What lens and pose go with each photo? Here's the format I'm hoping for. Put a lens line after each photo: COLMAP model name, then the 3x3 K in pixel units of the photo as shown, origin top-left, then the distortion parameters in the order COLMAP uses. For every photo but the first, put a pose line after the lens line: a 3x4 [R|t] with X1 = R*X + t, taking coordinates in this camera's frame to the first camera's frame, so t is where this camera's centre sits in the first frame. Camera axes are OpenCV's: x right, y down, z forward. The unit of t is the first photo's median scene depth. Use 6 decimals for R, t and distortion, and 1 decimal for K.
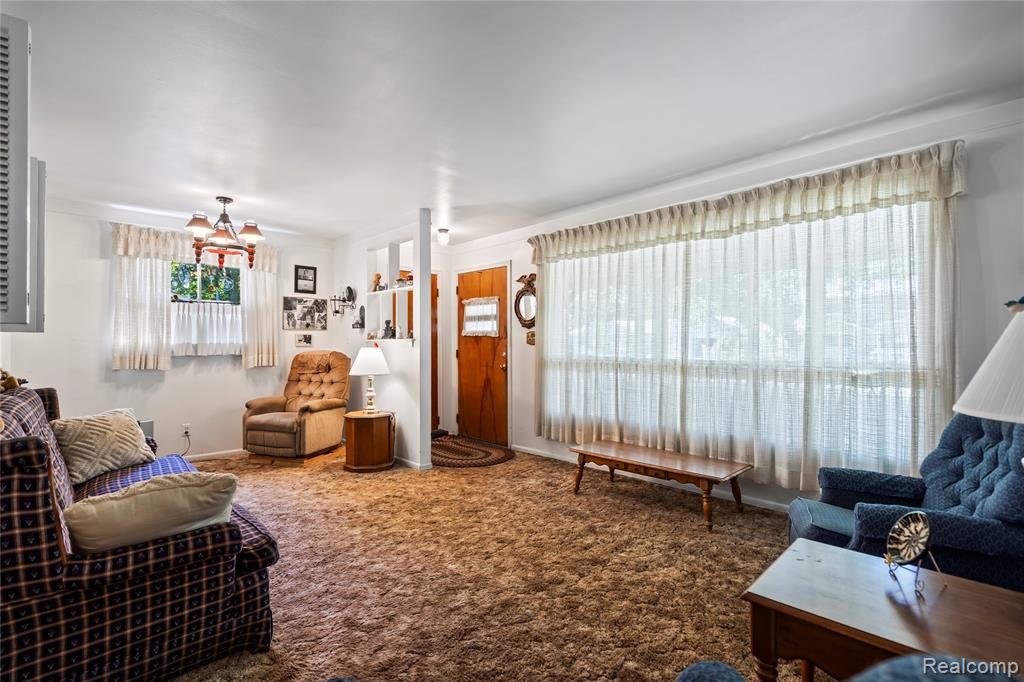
lens RADIAL K [[470.5, 0, 506.1], [0, 470.5, 342.5], [0, 0, 1]] dist [-0.002082, 0.000663]
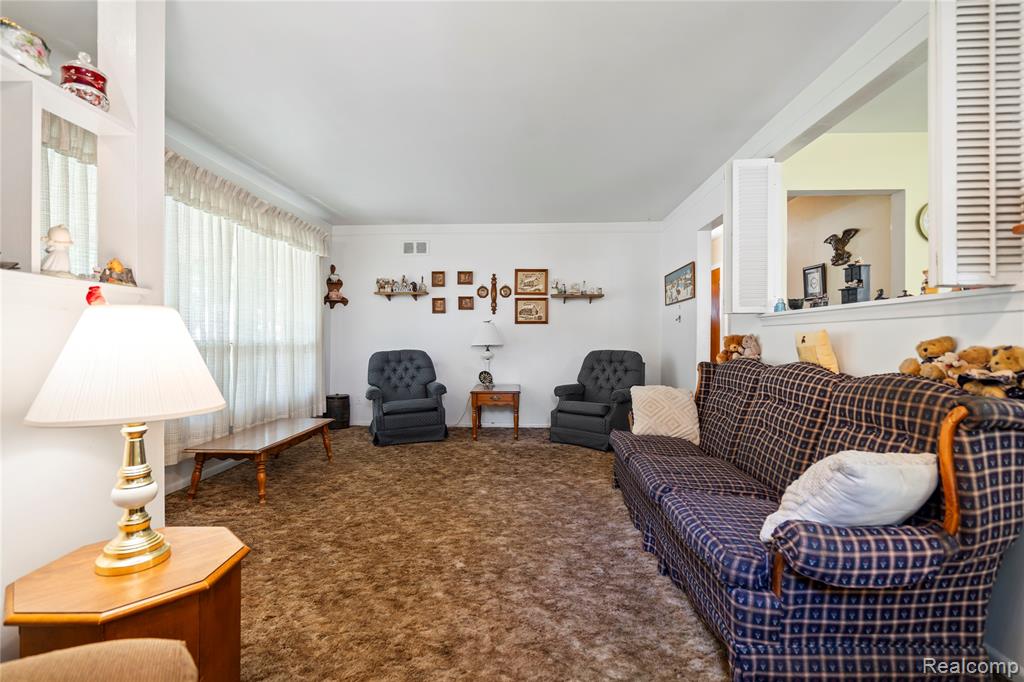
lens RADIAL K [[470.5, 0, 506.1], [0, 470.5, 341.4], [0, 0, 1]] dist [-0.002082, 0.000663]
pose [[-0.693135, -0.005014, 0.720791, -0.816219], [-0.007413, 0.999973, -0.000172, 0.039094], [-0.720770, -0.005462, -0.693153, 1.376873]]
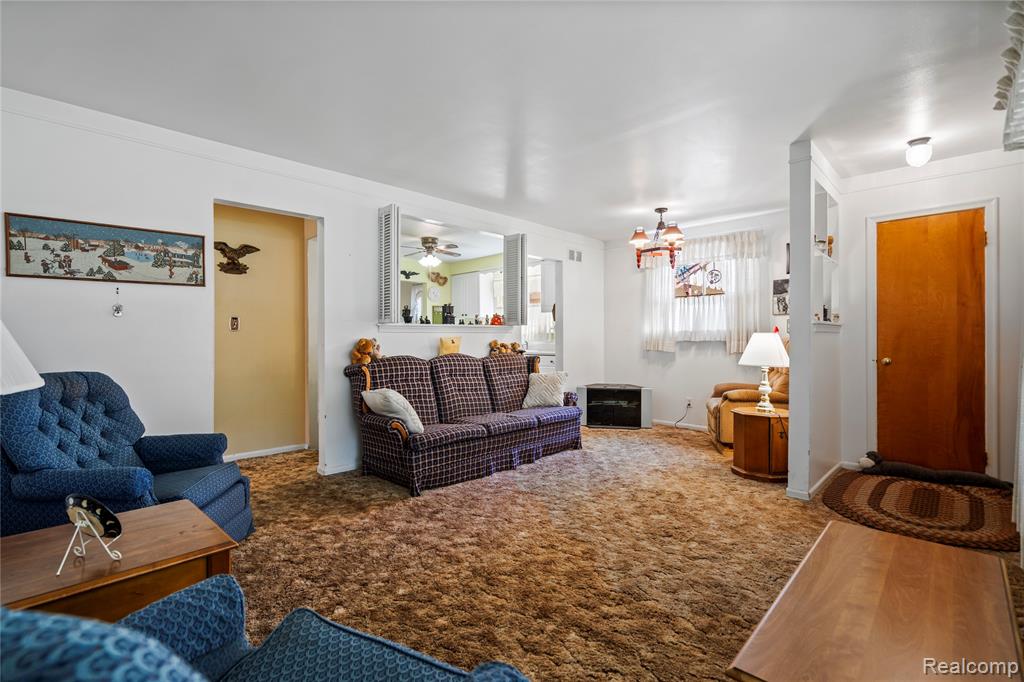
lens RADIAL K [[470.5, 0, 514.2], [0, 470.5, 338.5], [0, 0, 1]] dist [-0.002082, 0.000663]
pose [[0.053372, 0.003497, -0.998569, 0.702141], [0.006022, 0.999975, 0.003823, 0.019533], [0.998557, -0.006218, 0.053350, 0.681441]]
